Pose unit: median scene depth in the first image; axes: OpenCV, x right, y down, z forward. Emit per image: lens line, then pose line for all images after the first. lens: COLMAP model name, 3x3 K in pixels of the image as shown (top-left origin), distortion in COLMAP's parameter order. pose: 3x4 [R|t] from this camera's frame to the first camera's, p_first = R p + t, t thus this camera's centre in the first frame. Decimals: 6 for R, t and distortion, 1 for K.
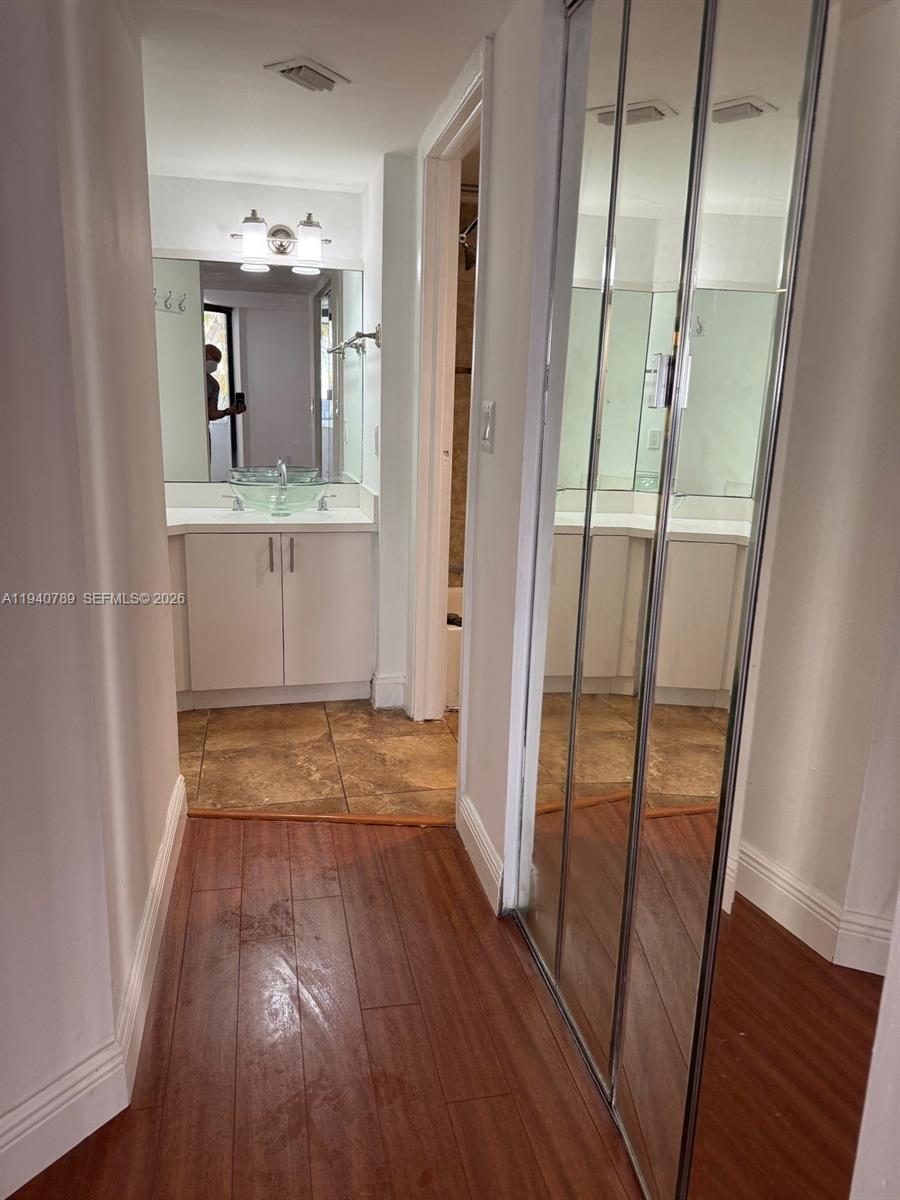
lens RADIAL K [[849.8, 0, 414.7], [0, 849.8, 590.4], [0, 0, 1]] dist [0.072434, -0.098421]
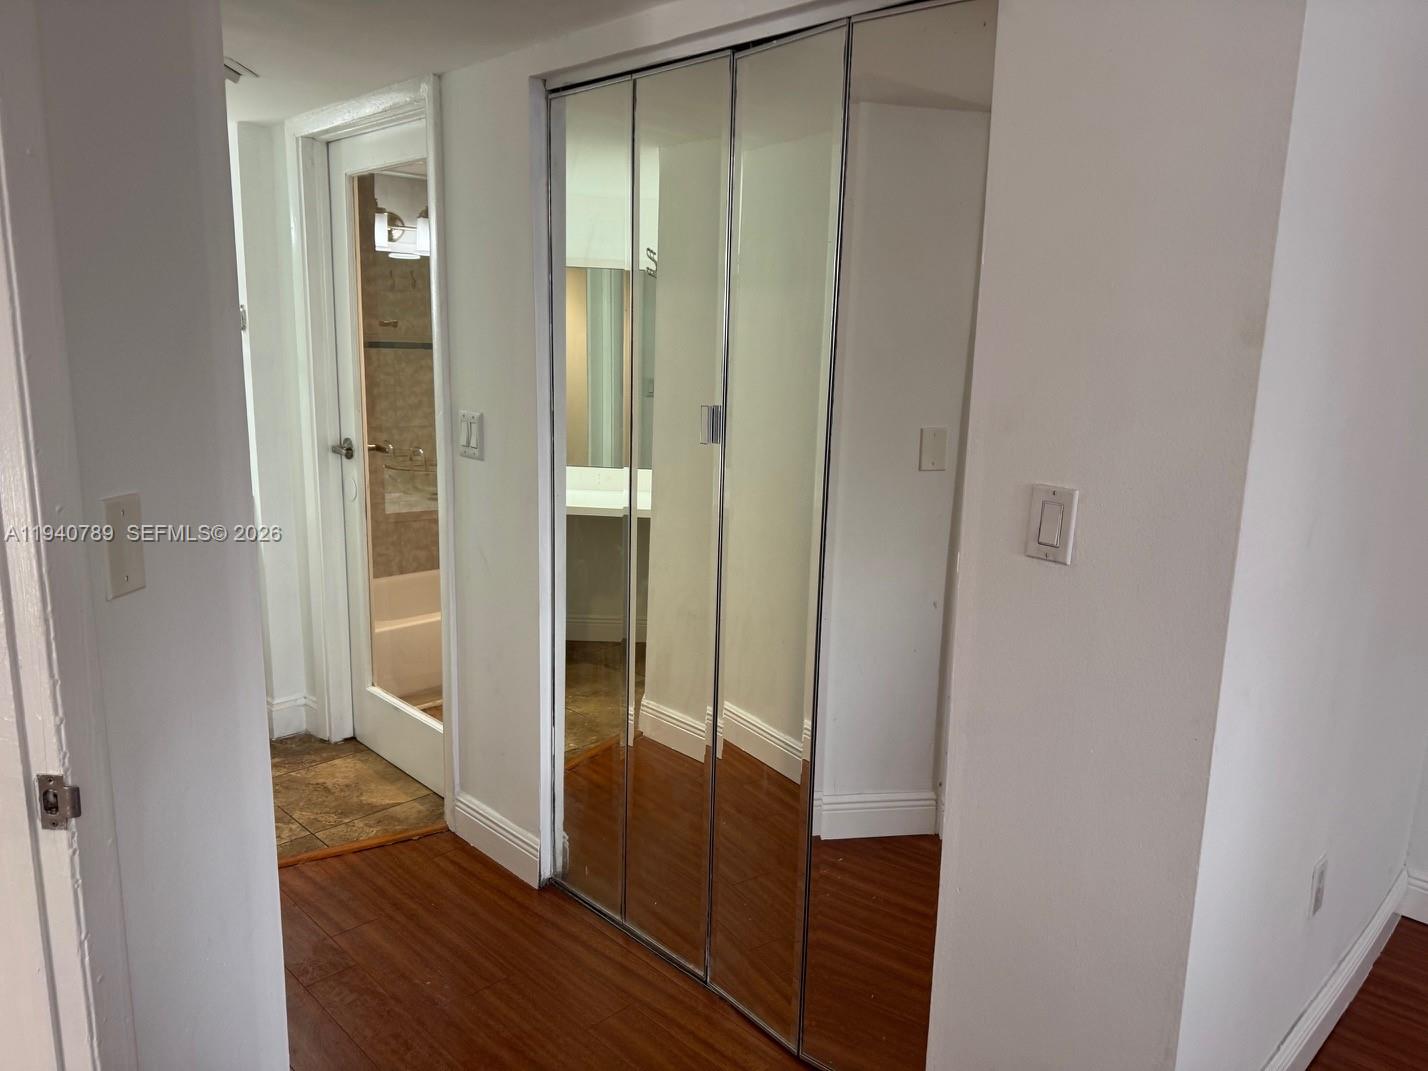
lens RADIAL K [[1011.3, 0, 710.2], [0, 1011.3, 539.9], [0, 0, 1]] dist [0.072434, -0.098421]
pose [[0.842364, -0.111110, 0.527330, -0.285084], [0.119134, 0.992699, 0.018858, -0.043163], [-0.525575, 0.046938, 0.849451, -0.180405]]
